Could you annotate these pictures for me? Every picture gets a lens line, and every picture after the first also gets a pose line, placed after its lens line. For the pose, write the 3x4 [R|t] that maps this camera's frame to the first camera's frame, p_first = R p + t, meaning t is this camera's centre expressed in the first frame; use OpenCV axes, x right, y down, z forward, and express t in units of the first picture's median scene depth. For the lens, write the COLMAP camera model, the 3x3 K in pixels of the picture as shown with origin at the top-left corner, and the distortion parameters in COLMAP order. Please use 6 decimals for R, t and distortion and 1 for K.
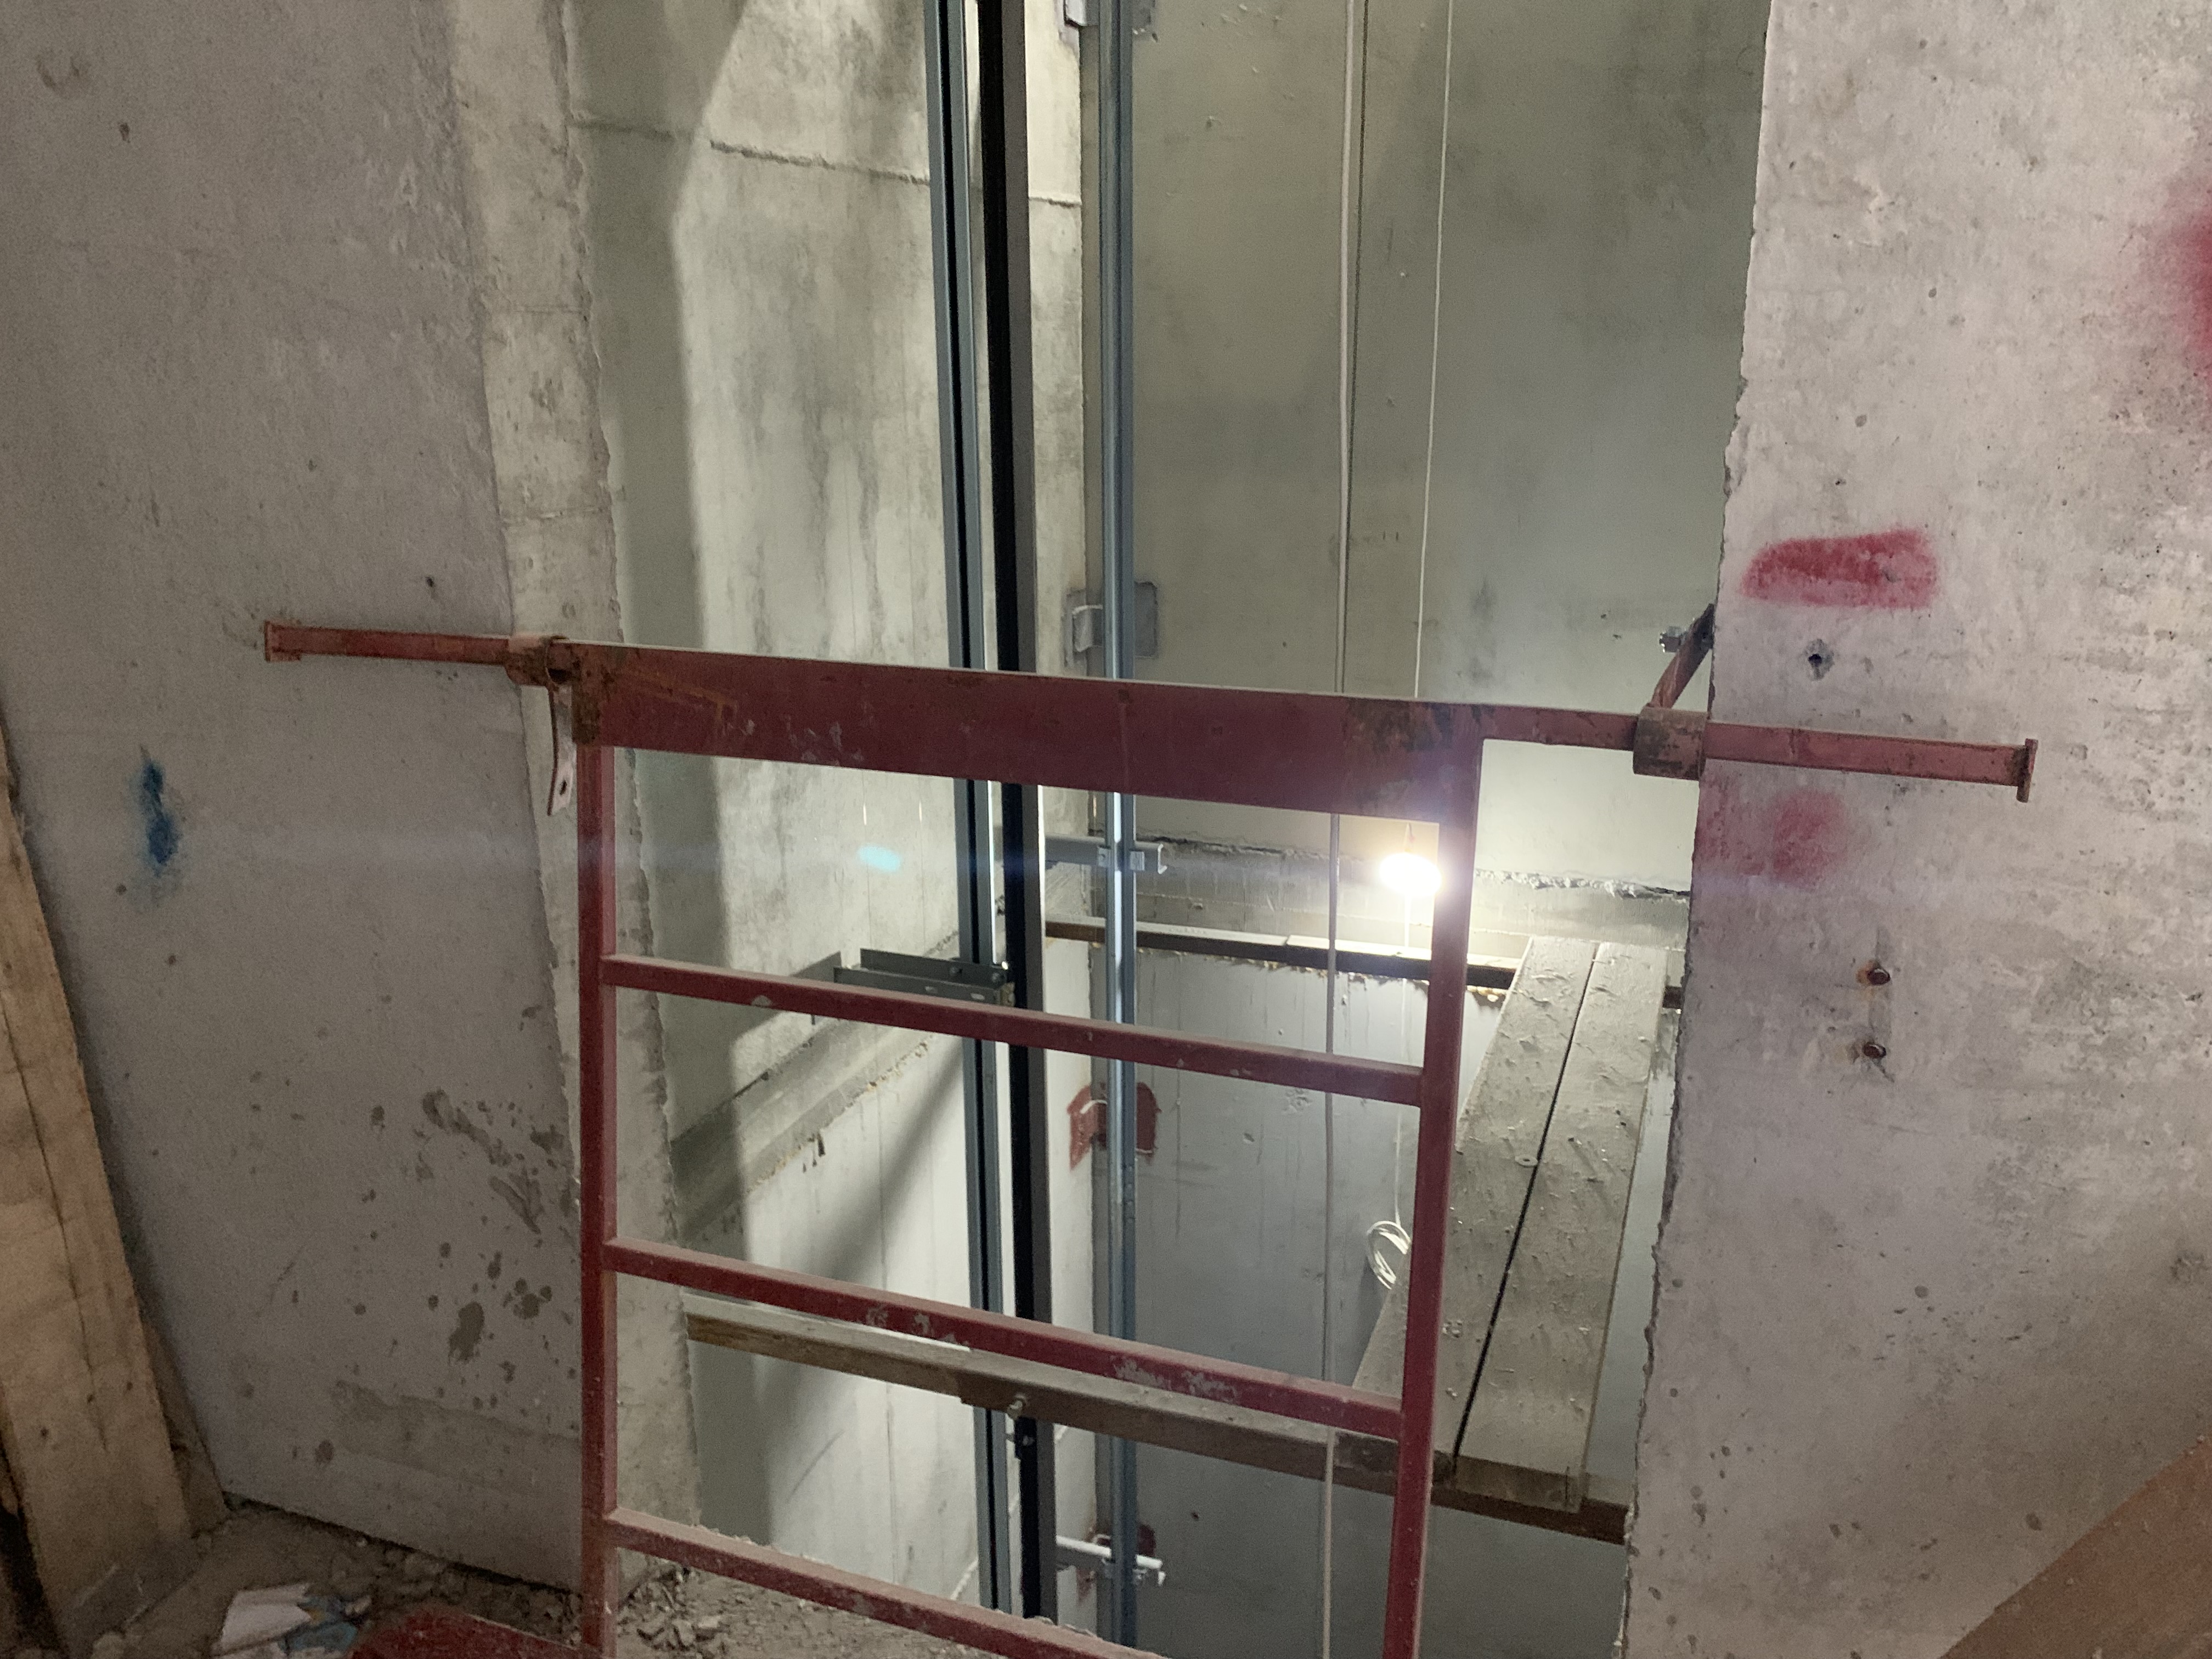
lens RADIAL K [[1705.3, 0, 1106.0], [0, 1705.3, 829.5], [0, 0, 1]] dist [0.261373, -0.001136]
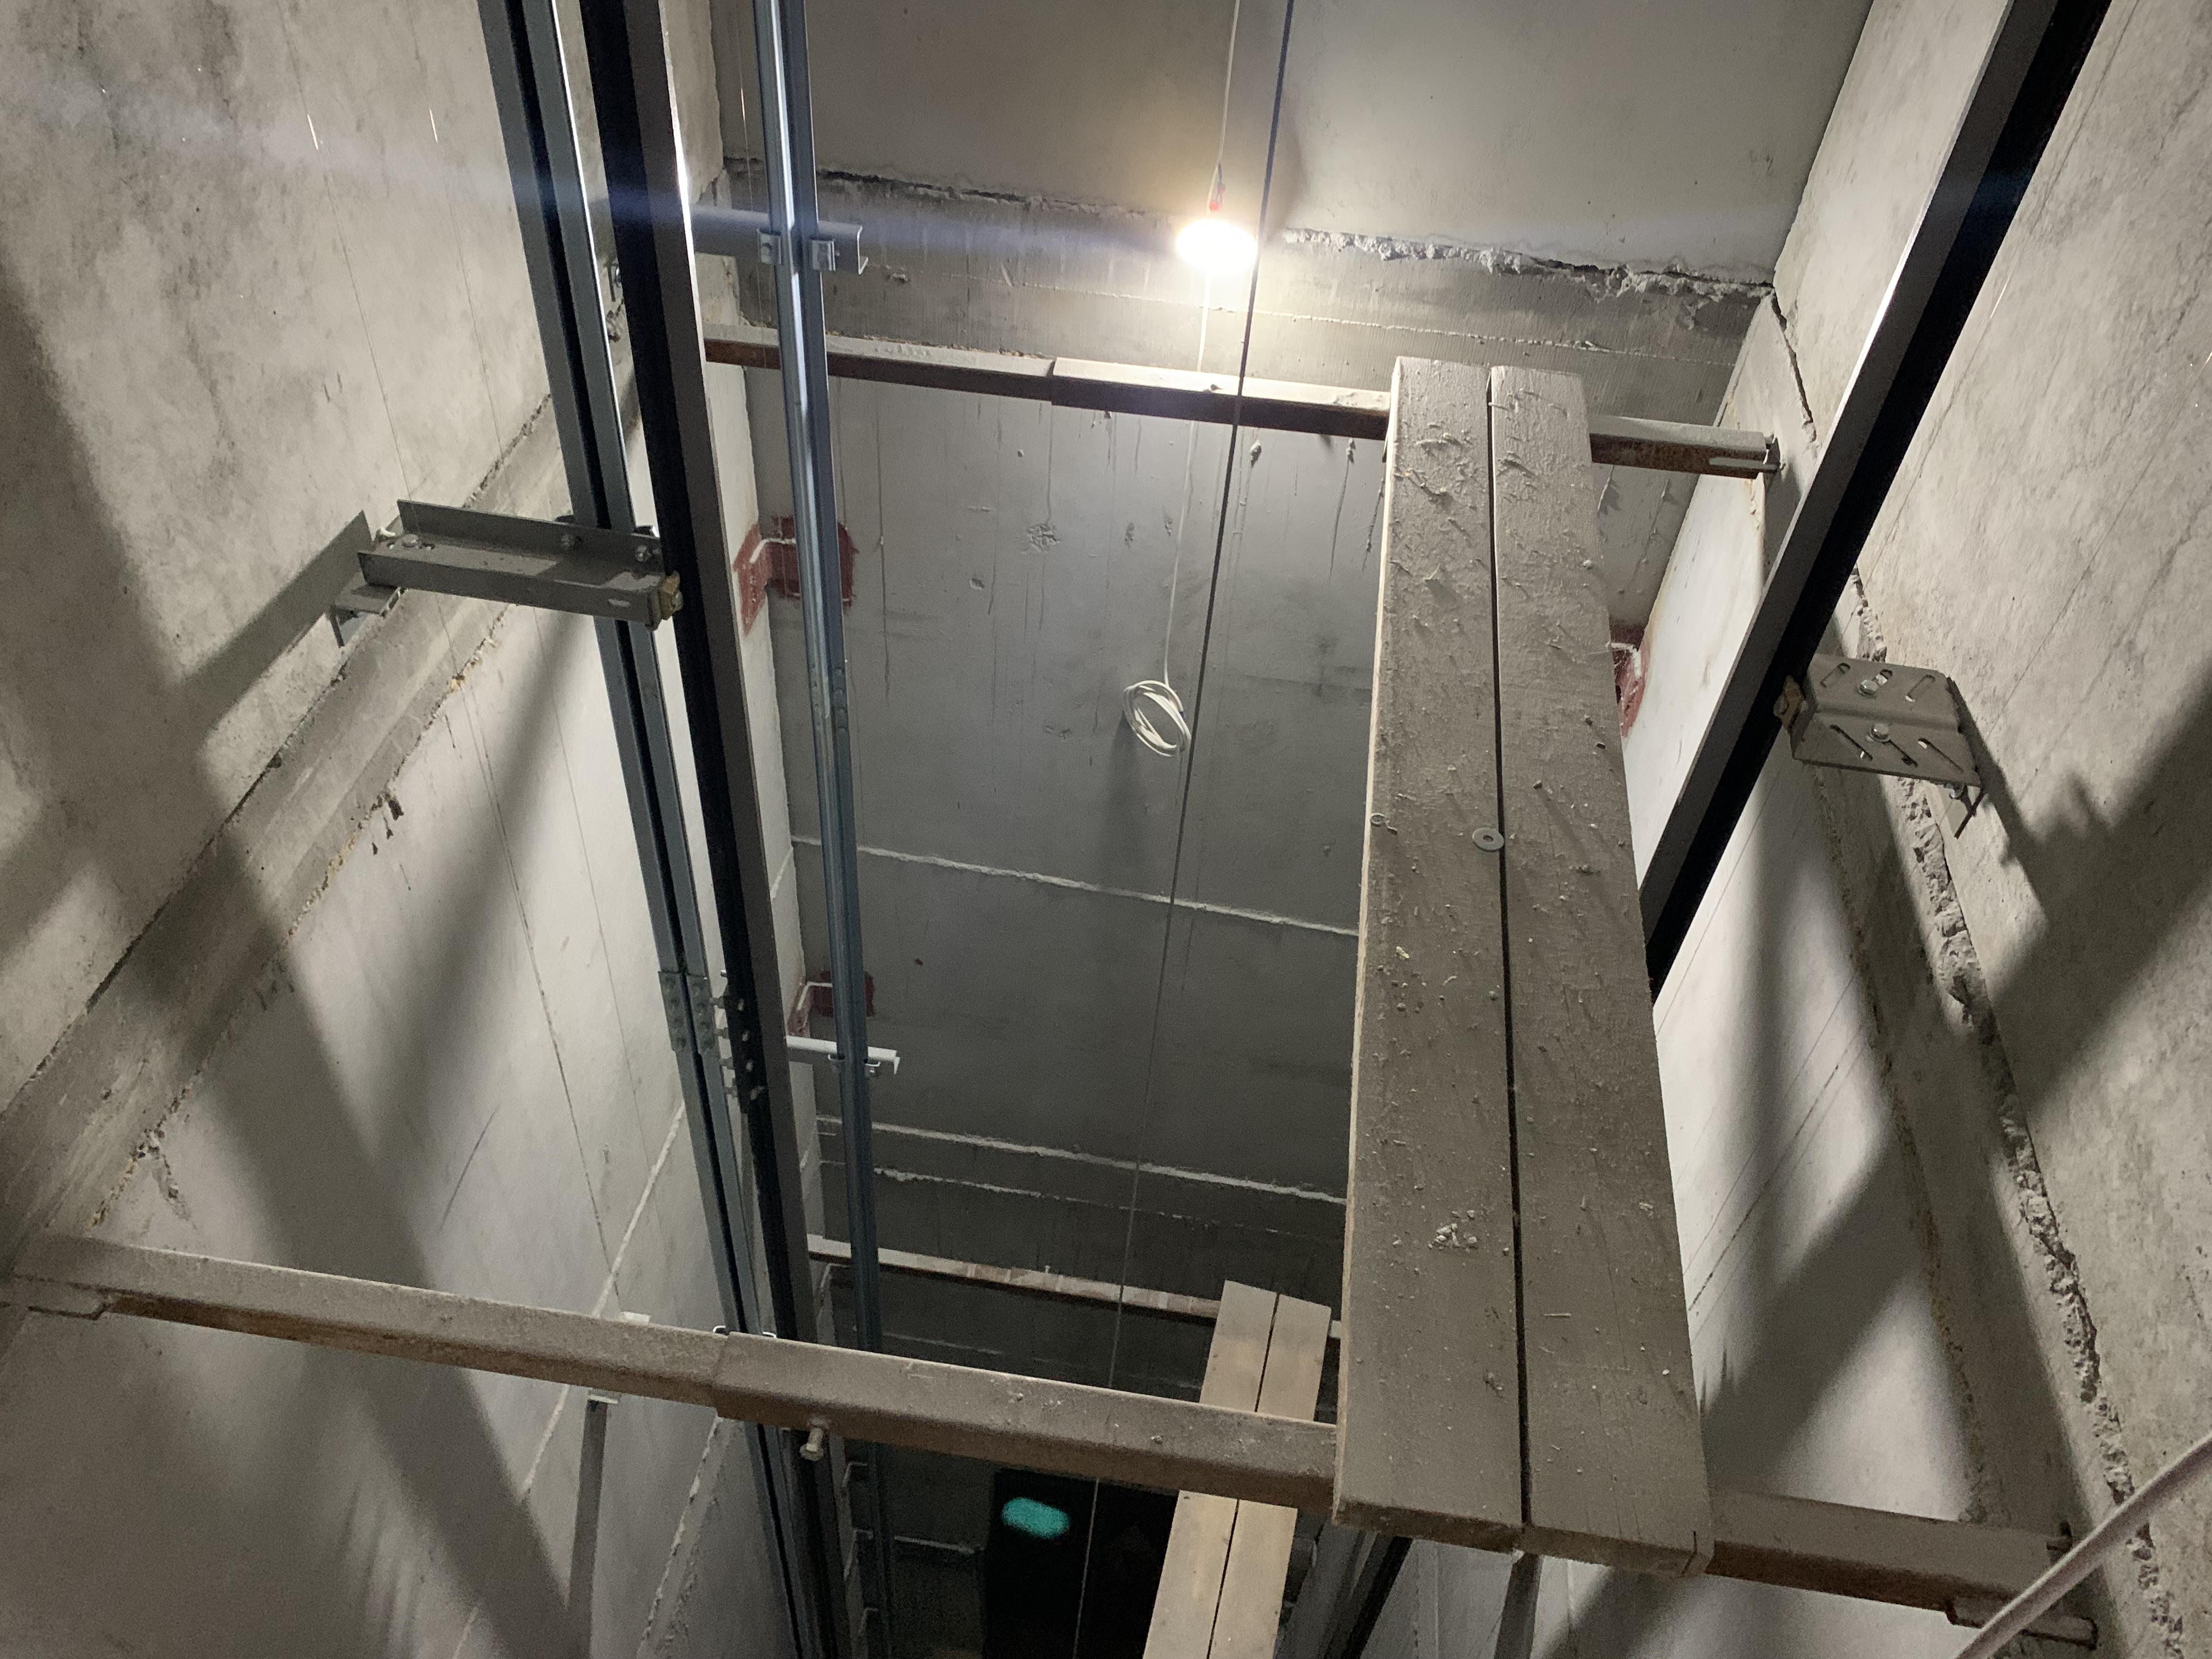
lens RADIAL K [[1708.3, 0, 1081.0], [0, 1708.3, 829.9], [0, 0, 1]] dist [0.071524, -0.065620]
pose [[0.976829, -0.101150, 0.188610, -0.030860], [0.001097, 0.883622, 0.468199, -0.092933], [-0.214019, -0.457143, 0.863259, 0.324328]]
